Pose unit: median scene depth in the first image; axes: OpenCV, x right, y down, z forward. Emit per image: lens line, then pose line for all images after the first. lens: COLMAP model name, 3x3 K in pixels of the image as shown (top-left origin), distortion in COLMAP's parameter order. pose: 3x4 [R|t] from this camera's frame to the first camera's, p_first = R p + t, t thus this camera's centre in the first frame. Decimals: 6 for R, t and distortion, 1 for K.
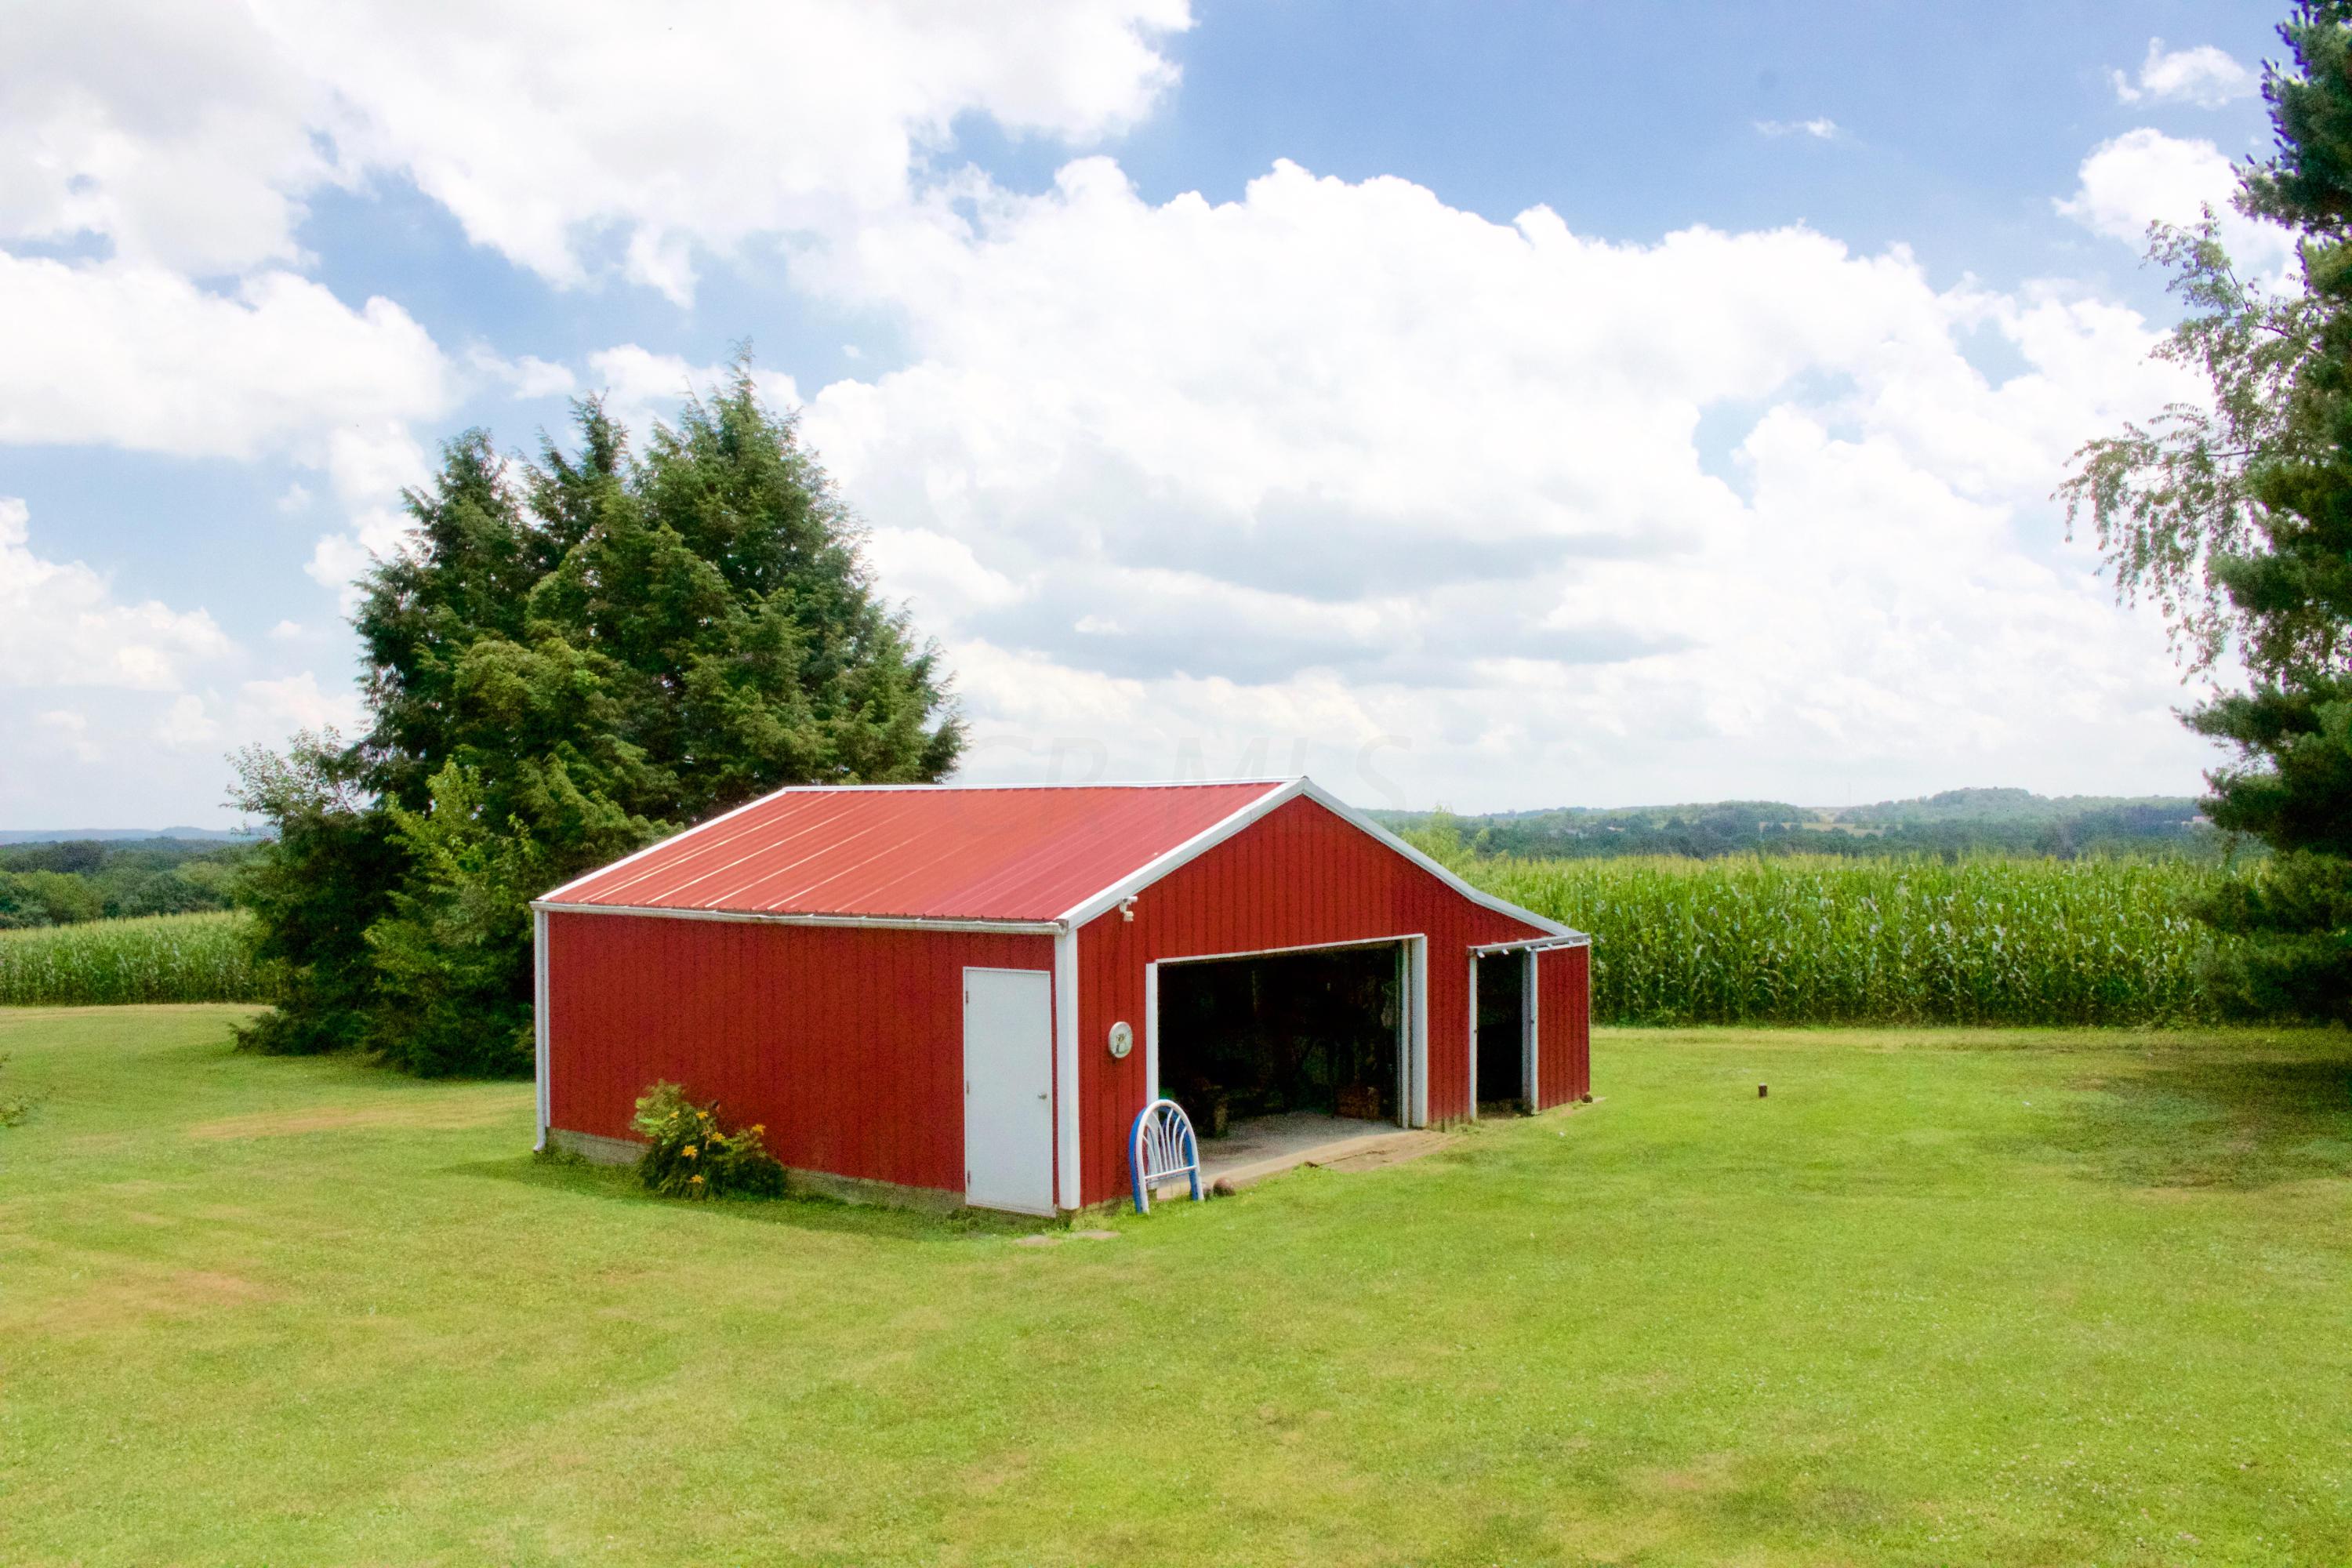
lens RADIAL K [[1943.9, 0, 1182.4], [0, 1943.9, 786.0], [0, 0, 1]] dist [0.005937, 0.003452]
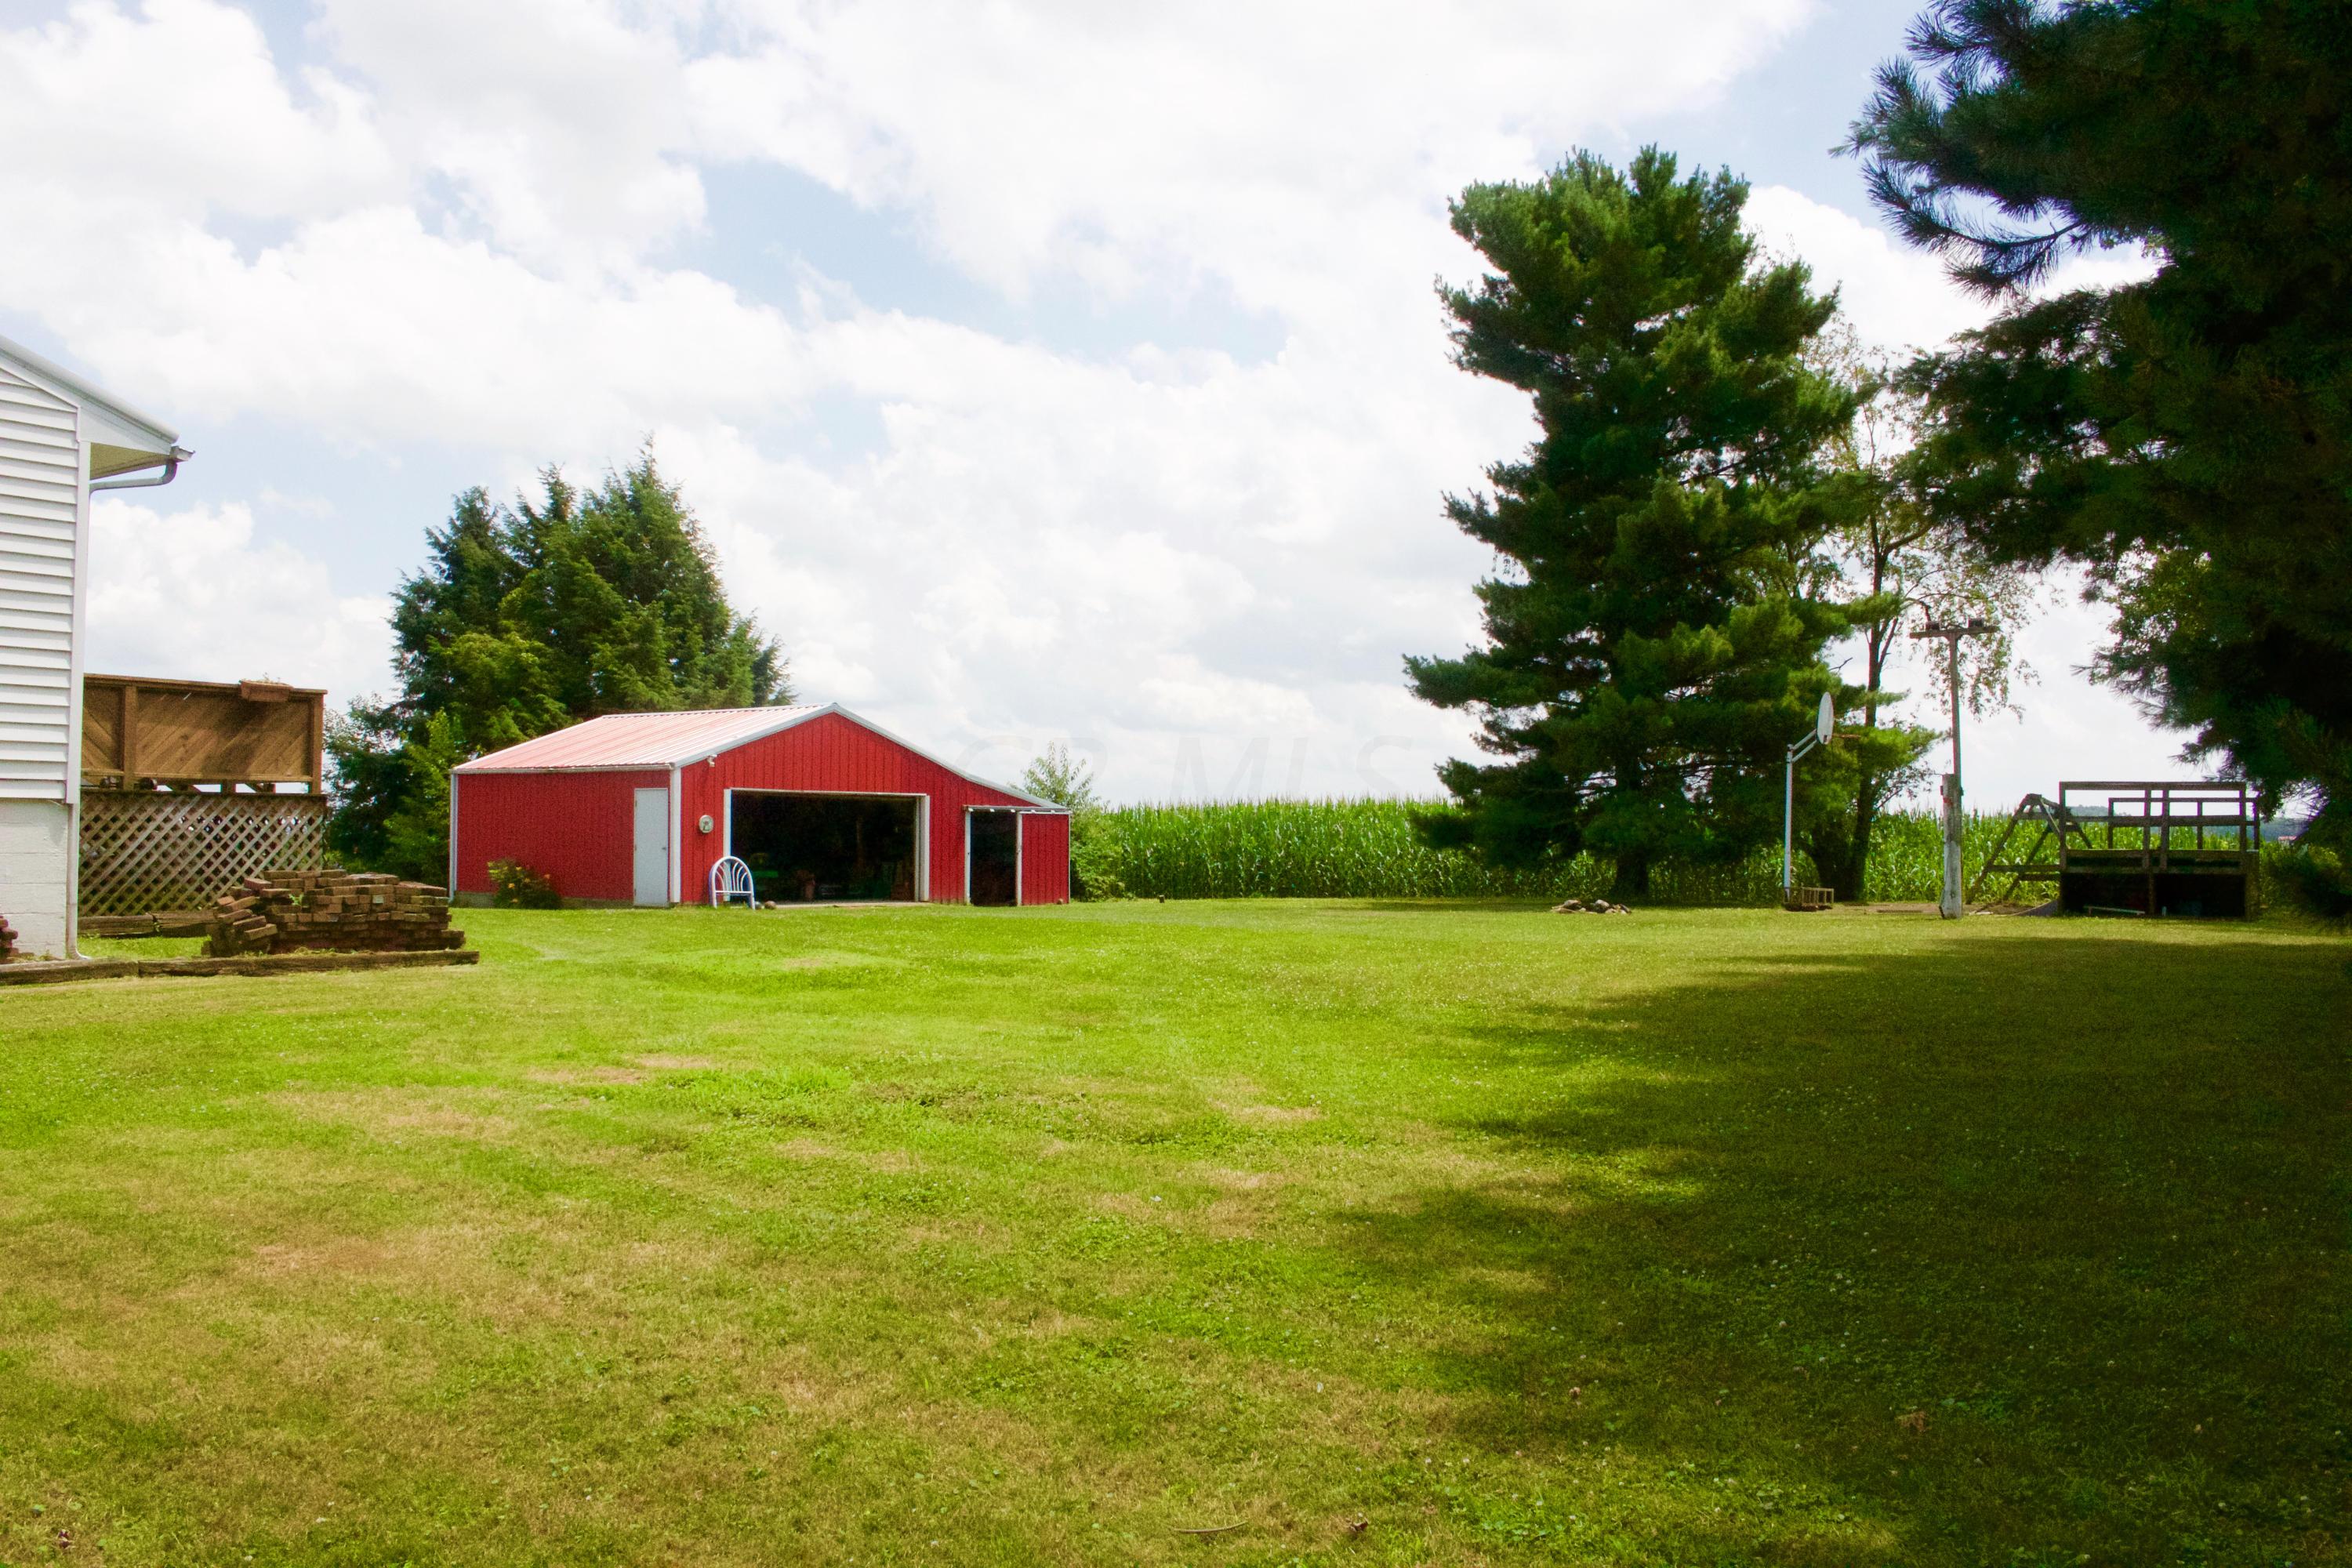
lens RADIAL K [[1943.9, 0, 1170.1], [0, 1943.9, 781.3], [0, 0, 1]] dist [0.005937, 0.003452]
pose [[0.998777, 0.014276, -0.047335, 0.256167], [-0.014642, 0.999865, -0.007401, 0.042999], [0.047223, 0.008085, 0.998852, -0.477826]]
